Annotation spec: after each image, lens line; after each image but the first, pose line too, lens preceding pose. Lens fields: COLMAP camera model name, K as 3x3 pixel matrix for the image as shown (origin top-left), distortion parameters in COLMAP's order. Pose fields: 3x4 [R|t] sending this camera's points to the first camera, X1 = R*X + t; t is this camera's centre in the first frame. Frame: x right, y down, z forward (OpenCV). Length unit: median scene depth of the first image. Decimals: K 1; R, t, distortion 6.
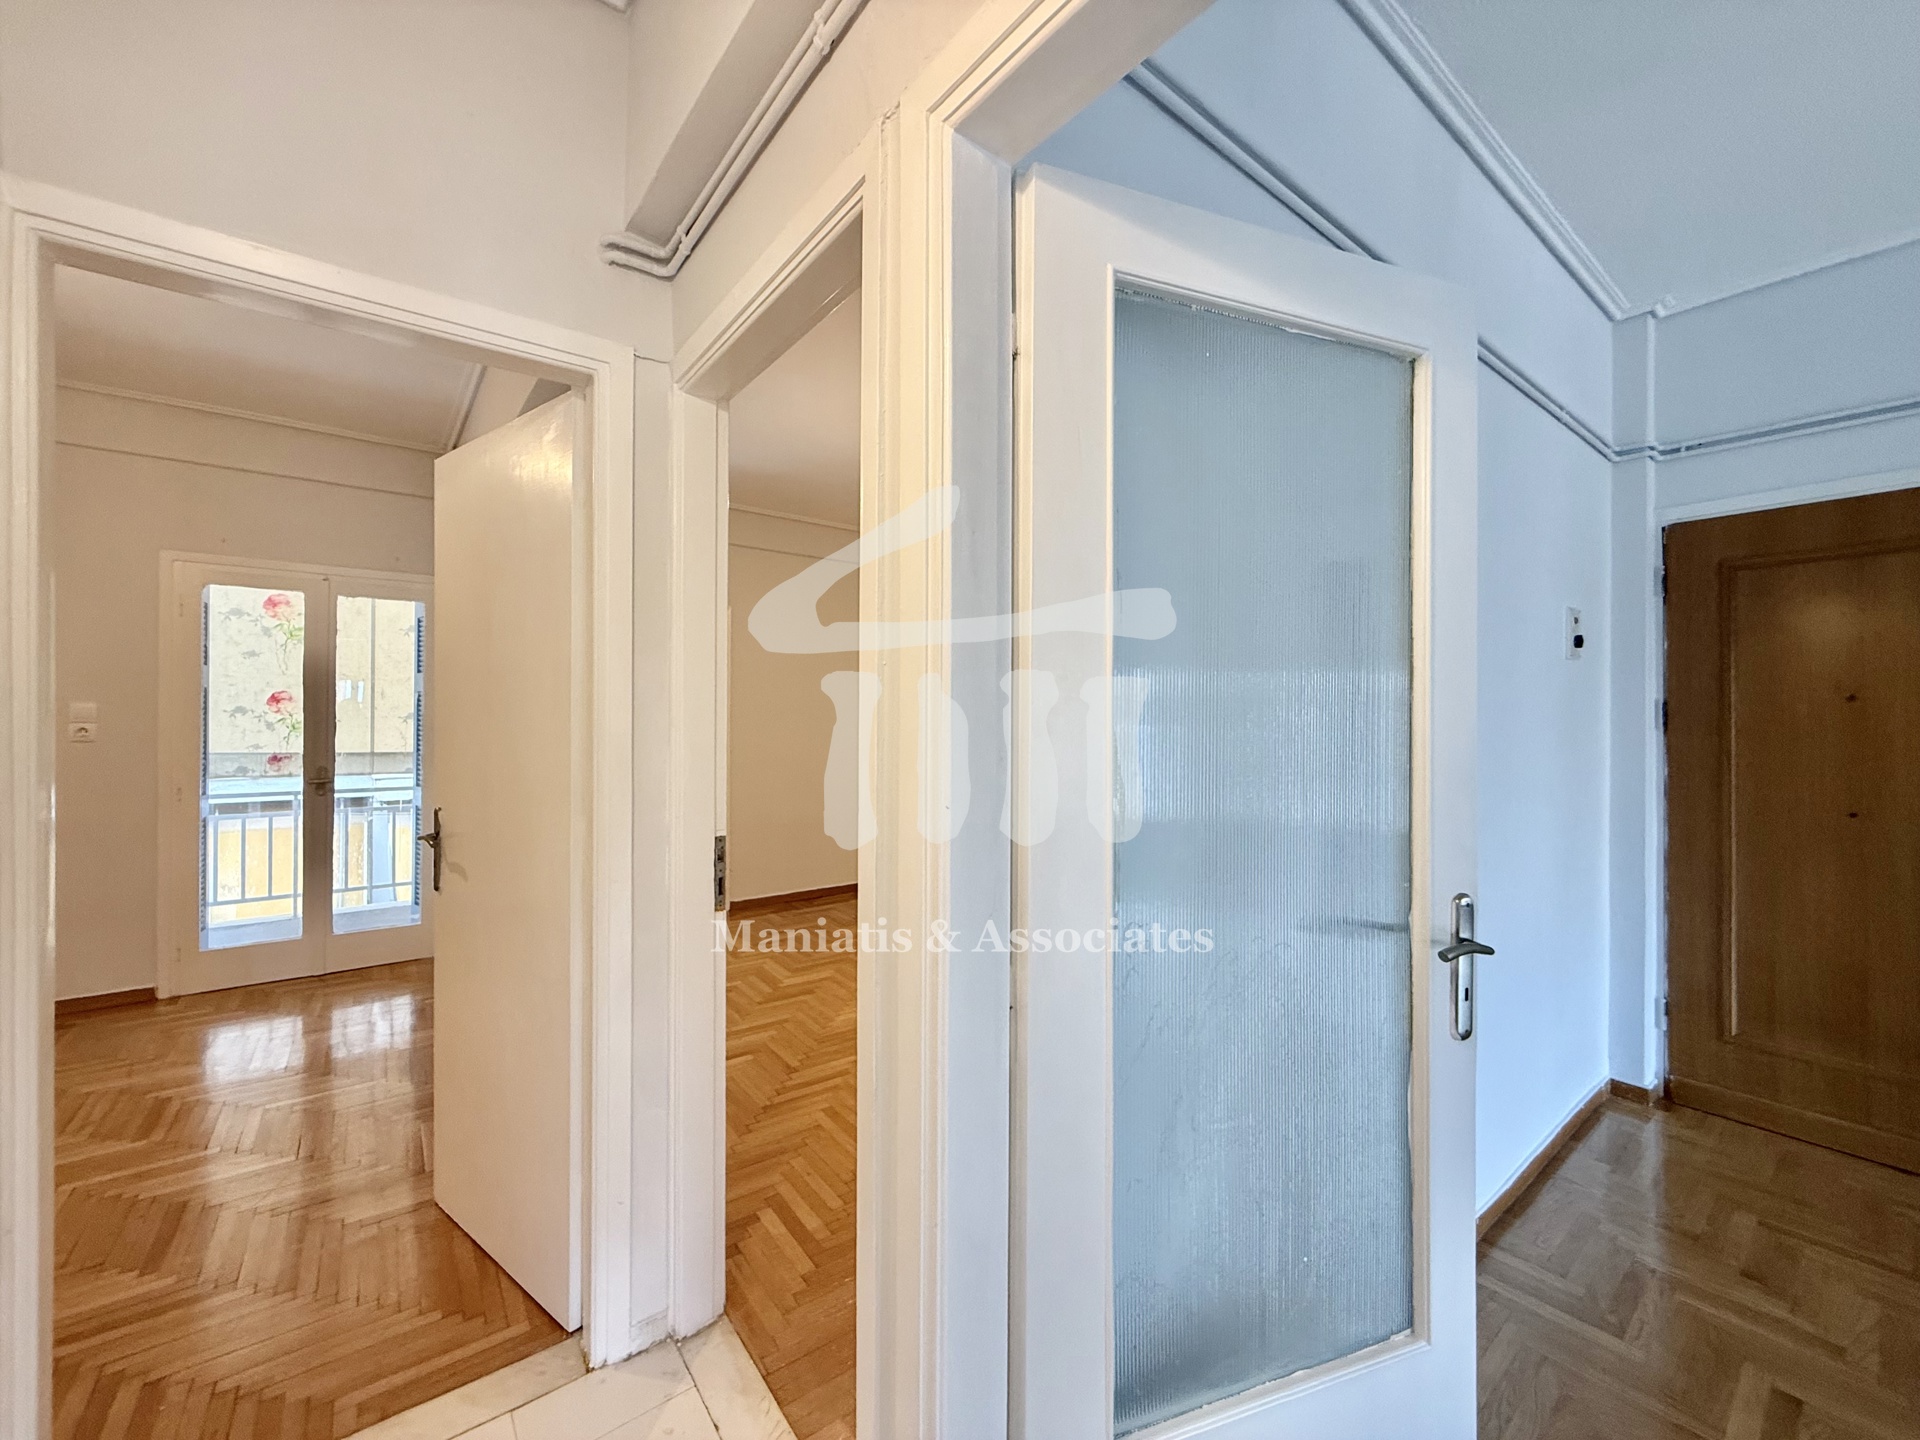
lens RADIAL K [[767.1, 0, 954.4], [0, 767.1, 718.8], [0, 0, 1]] dist [-0.000285, 0.000030]
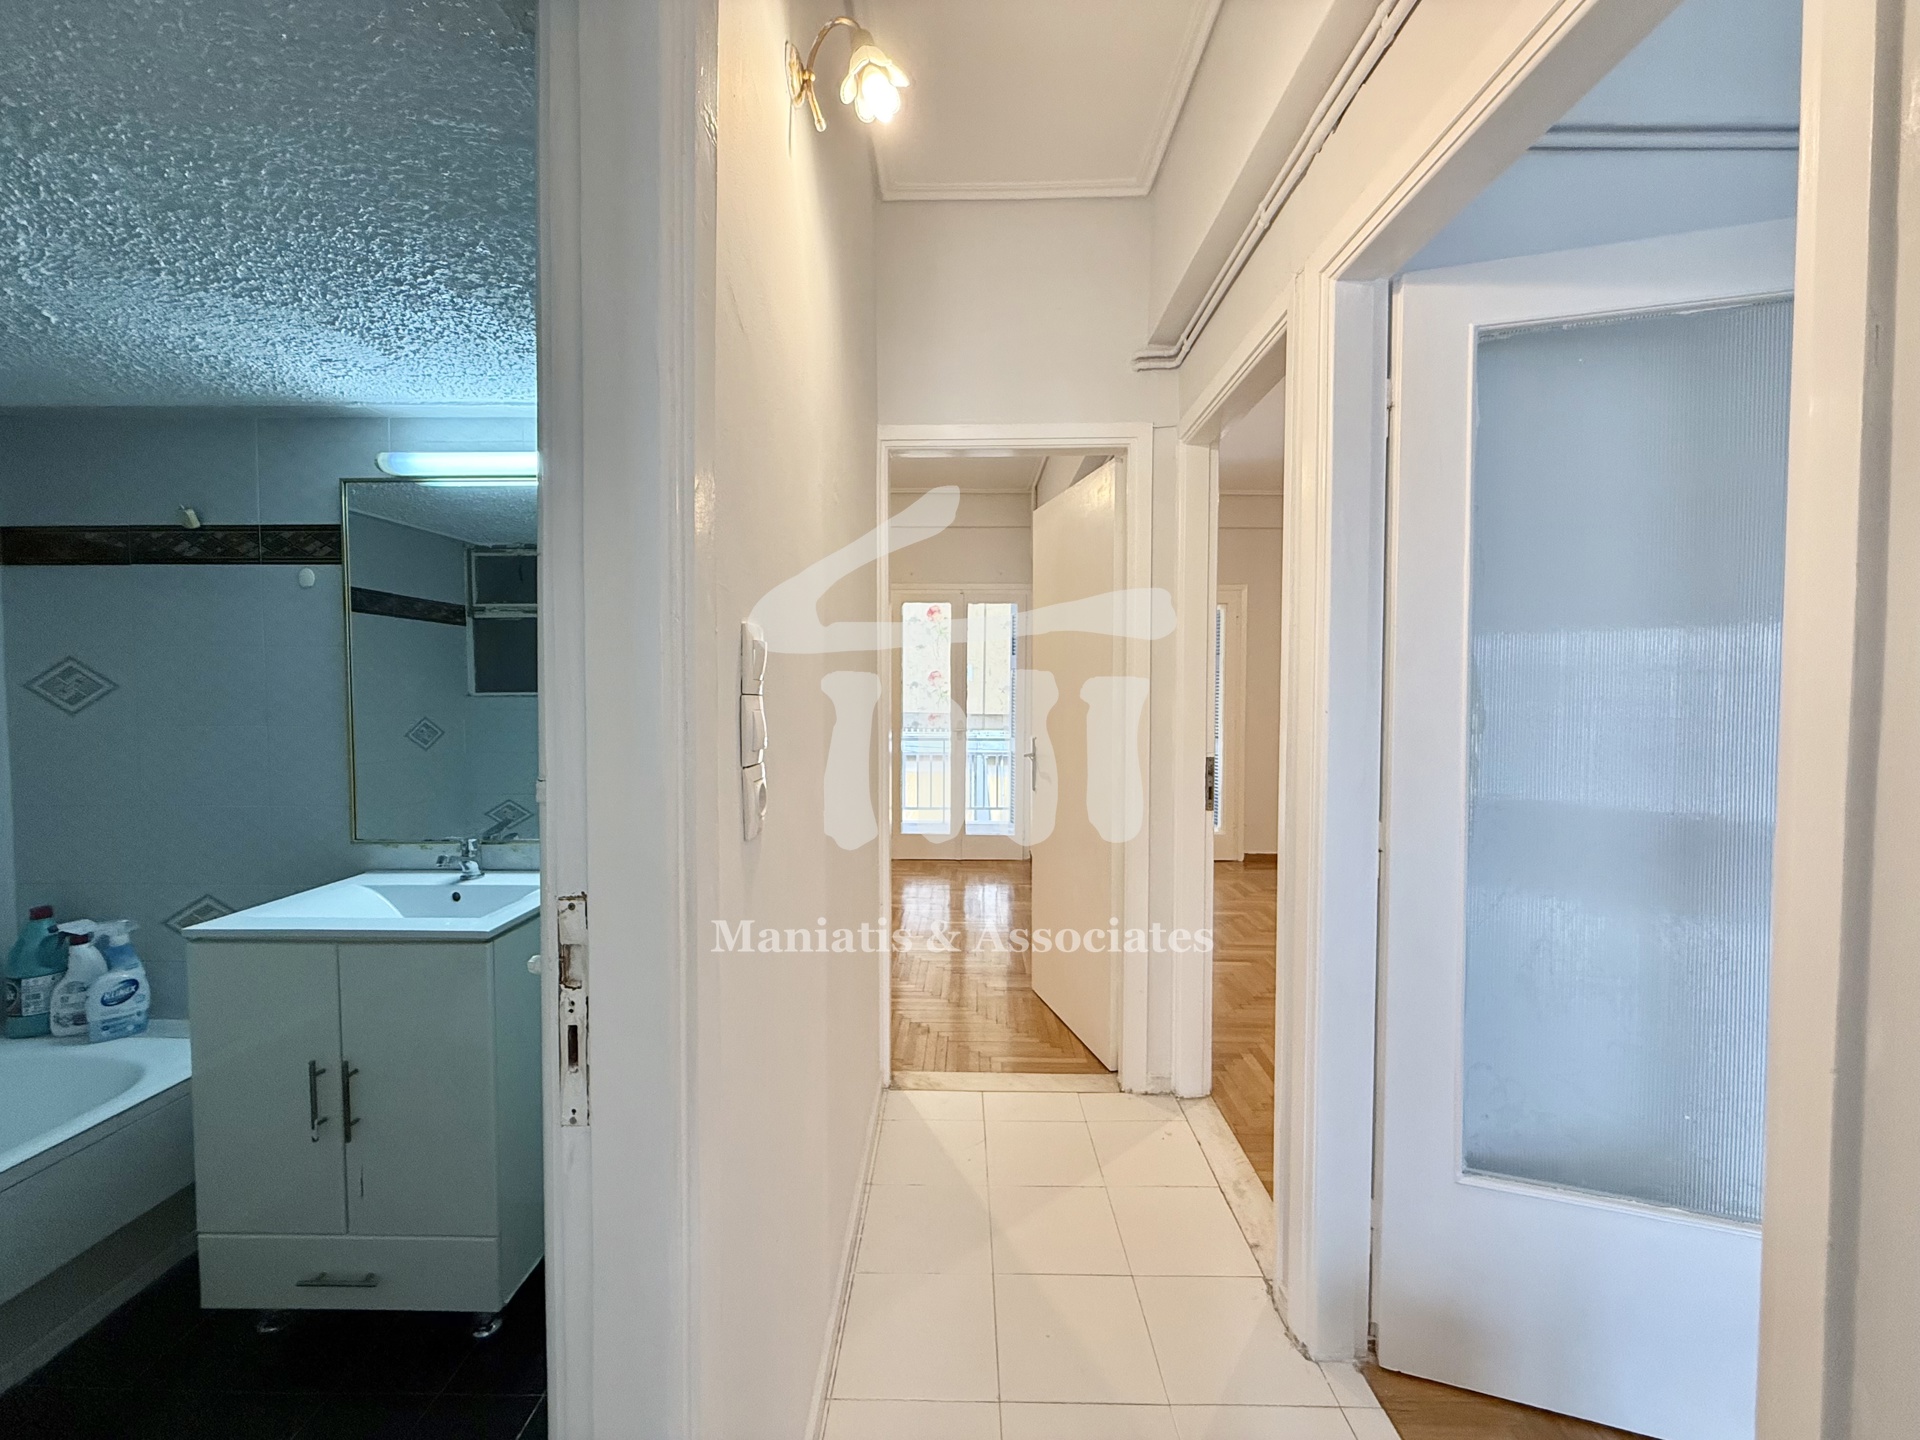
lens RADIAL K [[767.1, 0, 955.8], [0, 767.1, 719.3], [0, 0, 1]] dist [-0.000285, 0.000030]
pose [[0.785175, 0.016373, -0.619057, 0.123430], [0.000284, 0.999641, 0.026800, 0.029190], [0.619274, -0.021218, 0.784889, -0.242473]]
